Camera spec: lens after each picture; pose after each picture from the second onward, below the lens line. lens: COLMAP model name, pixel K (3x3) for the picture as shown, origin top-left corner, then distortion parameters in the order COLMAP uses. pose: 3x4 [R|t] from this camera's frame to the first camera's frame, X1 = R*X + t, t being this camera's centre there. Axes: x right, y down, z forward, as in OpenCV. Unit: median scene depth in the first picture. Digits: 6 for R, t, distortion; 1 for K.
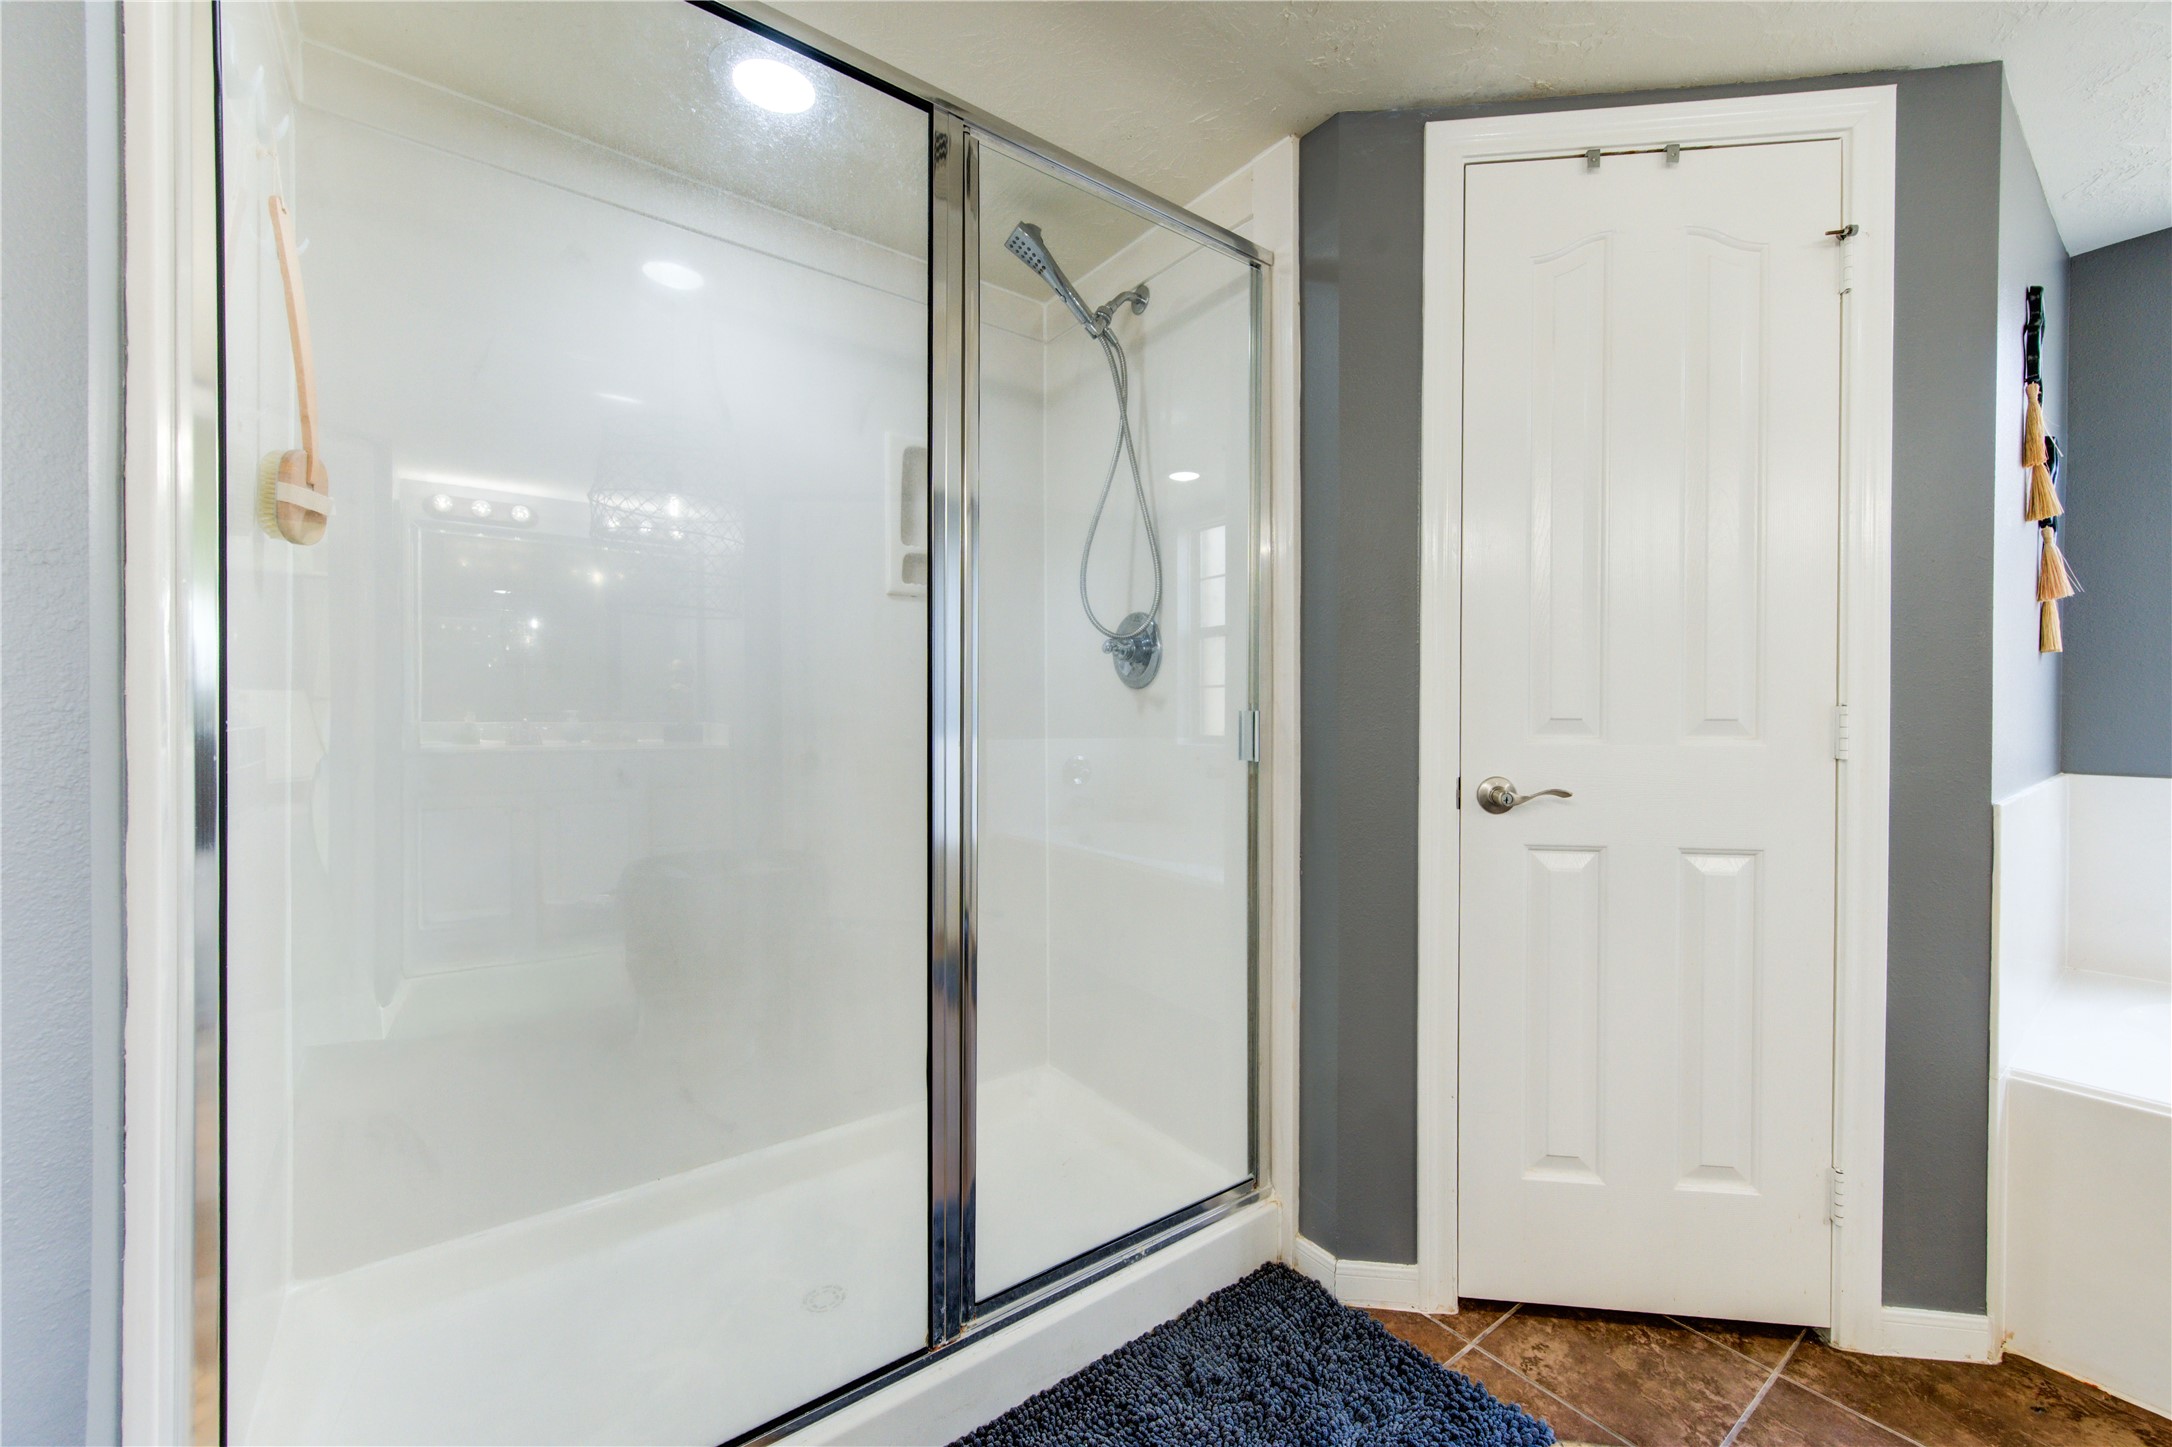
lens RADIAL K [[850.3, 0, 1086.0], [0, 850.3, 723.5], [0, 0, 1]] dist [0.000711, 0.000130]
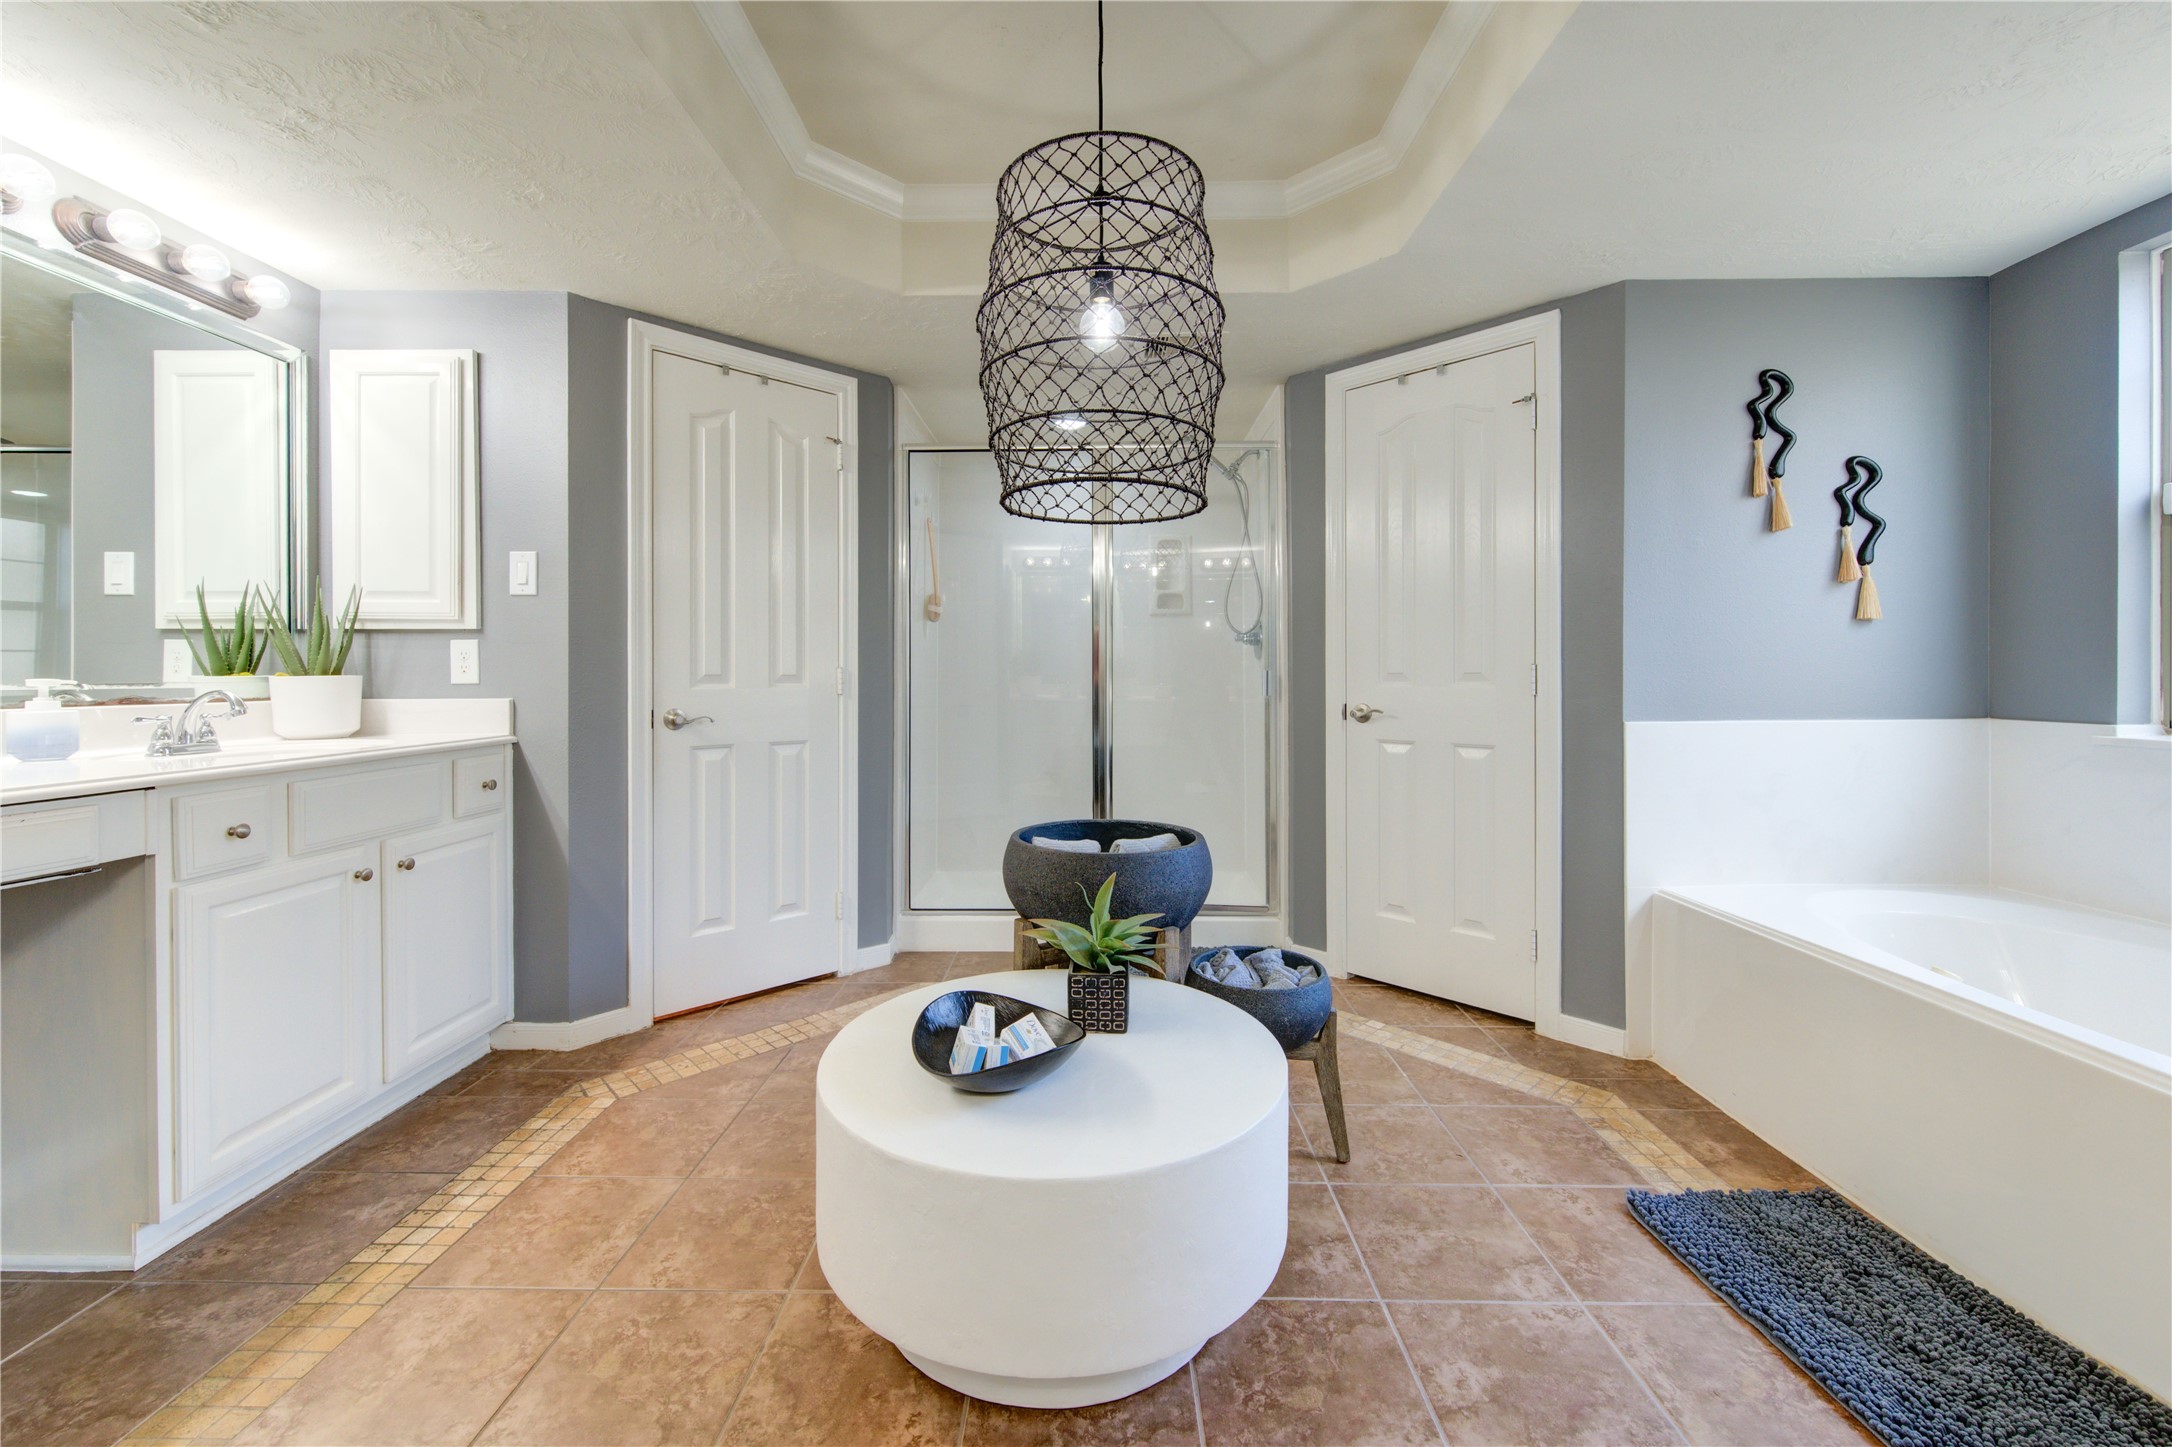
lens RADIAL K [[820.9, 0, 1084.0], [0, 820.9, 674.6], [0, 0, 1]] dist [0.000463, 0.000066]
pose [[0.782510, -0.006462, -0.622605, 1.182174], [0.001825, 0.999966, -0.008086, 0.010817], [0.622635, 0.005191, 0.782495, -0.879485]]
